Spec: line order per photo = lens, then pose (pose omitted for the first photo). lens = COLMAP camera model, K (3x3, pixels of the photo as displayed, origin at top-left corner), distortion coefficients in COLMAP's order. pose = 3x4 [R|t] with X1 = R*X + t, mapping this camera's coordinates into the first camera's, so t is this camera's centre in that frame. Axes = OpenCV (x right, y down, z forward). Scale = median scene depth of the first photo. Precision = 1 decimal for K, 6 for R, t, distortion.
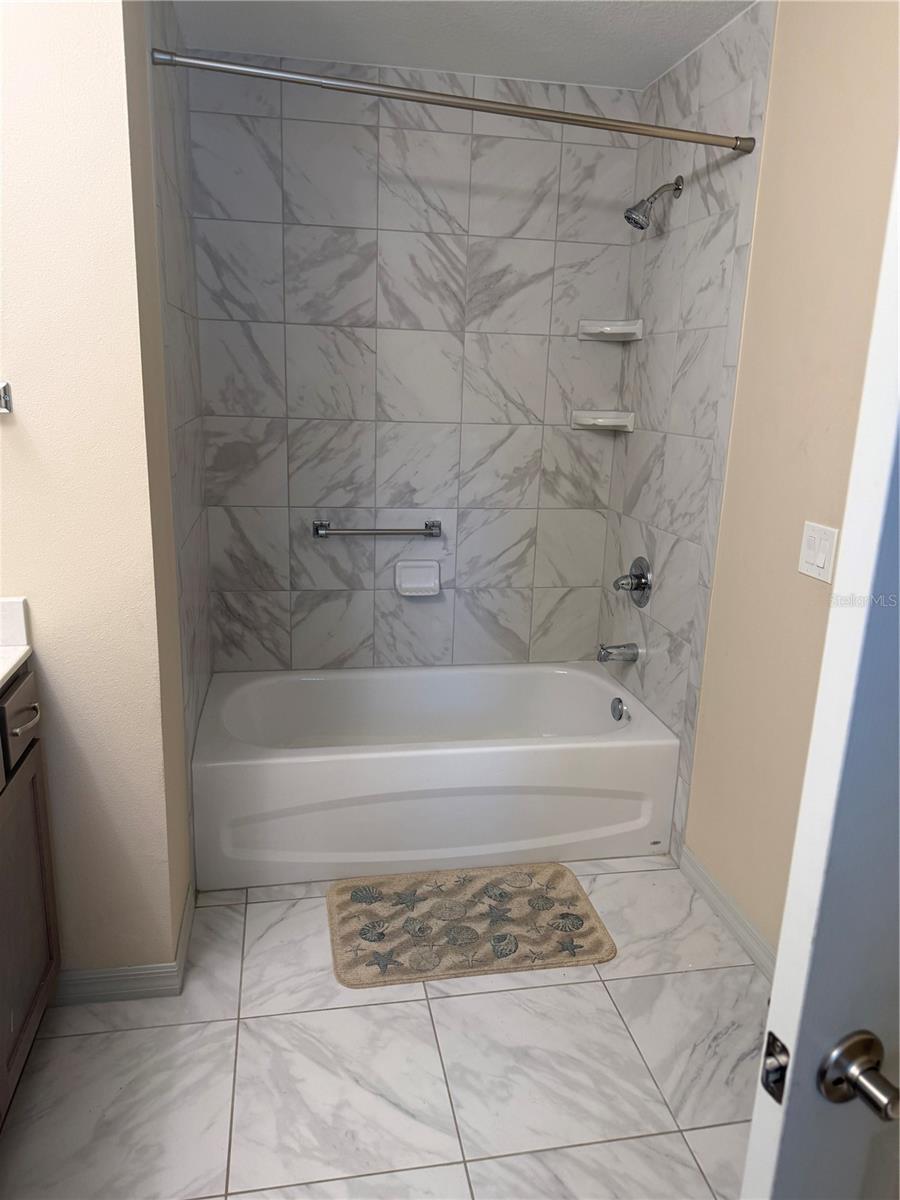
lens RADIAL K [[845.2, 0, 448.3], [0, 845.2, 574.0], [0, 0, 1]] dist [0.064845, -0.077811]
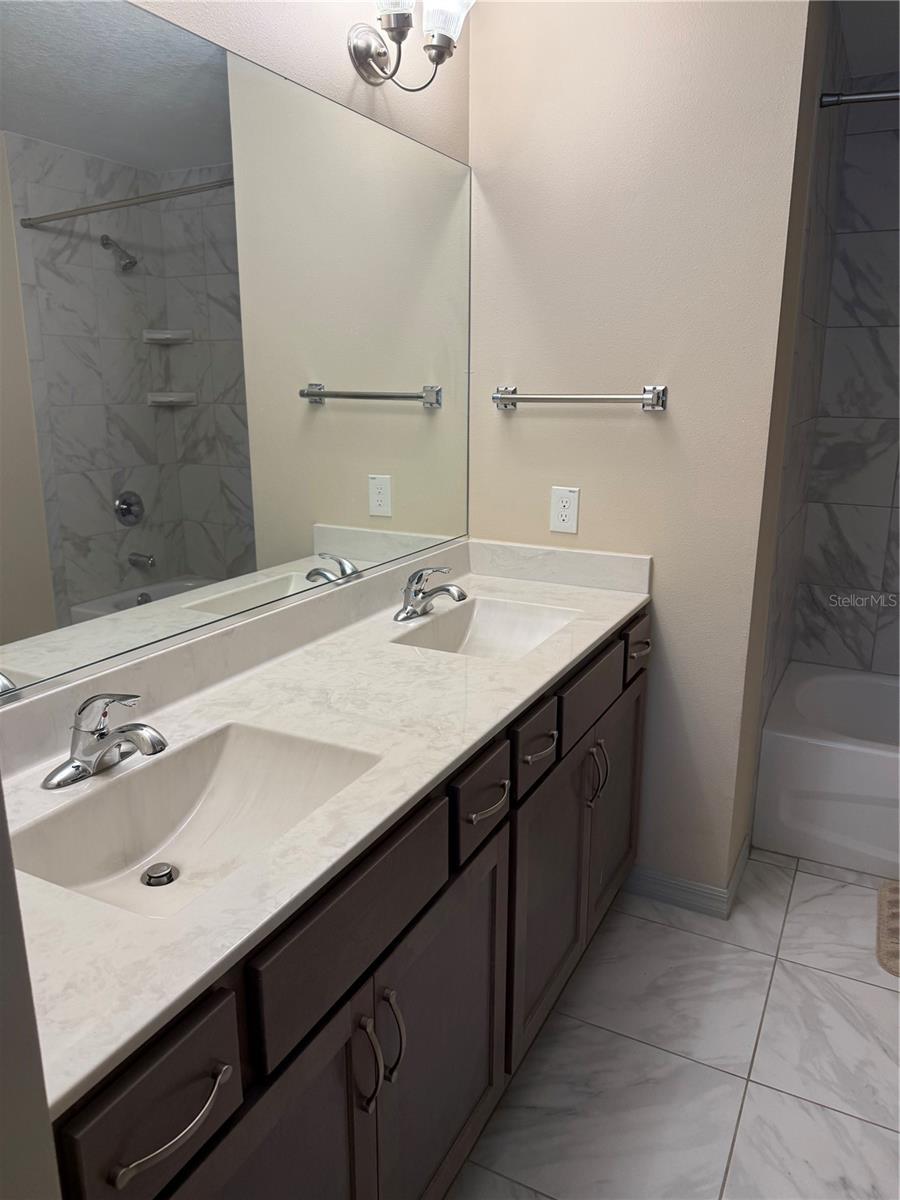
lens RADIAL K [[843.6, 0, 450.0], [0, 843.6, 600.0], [0, 0, 1]] dist [0.085590, -0.085334]
pose [[0.784163, 0.125306, -0.607772, 0.037860], [-0.122368, 0.991394, 0.046517, 0.050625], [0.608371, 0.037895, 0.792748, -0.142909]]
